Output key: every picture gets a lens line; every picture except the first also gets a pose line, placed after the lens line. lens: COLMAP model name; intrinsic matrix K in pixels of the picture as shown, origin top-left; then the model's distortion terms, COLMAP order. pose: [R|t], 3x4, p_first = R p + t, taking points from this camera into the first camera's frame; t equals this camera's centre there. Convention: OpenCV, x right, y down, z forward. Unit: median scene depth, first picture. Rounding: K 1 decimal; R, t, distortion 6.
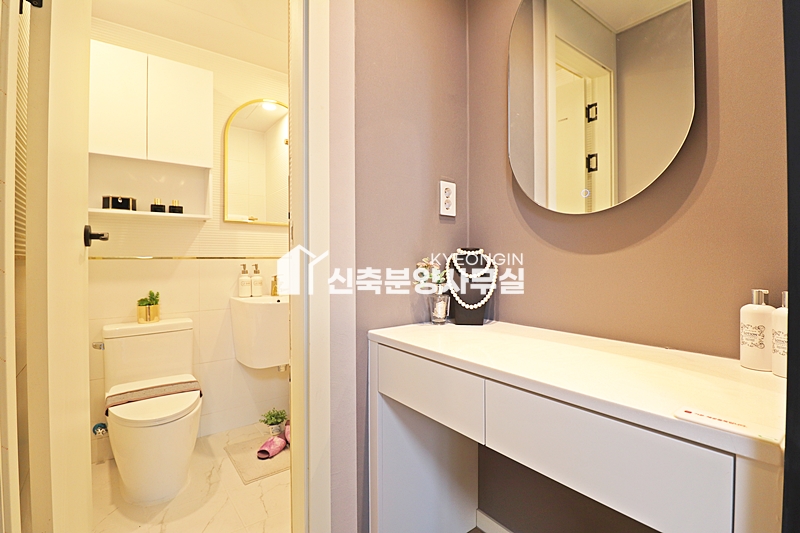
lens RADIAL K [[371.0, 0, 403.4], [0, 371.0, 263.6], [0, 0, 1]] dist [-0.027679, -0.000753]
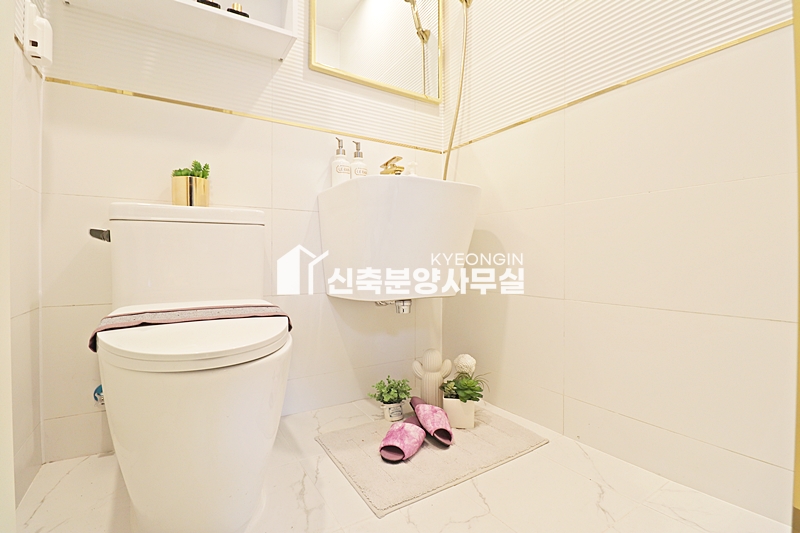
lens RADIAL K [[371.0, 0, 396.6], [0, 371.0, 263.7], [0, 0, 1]] dist [-0.027679, -0.000753]
pose [[0.993672, -0.000313, -0.112316, -0.311312], [0.000480, 0.999999, 0.001460, 0.240022], [0.112315, -0.001504, 0.993671, 0.462383]]
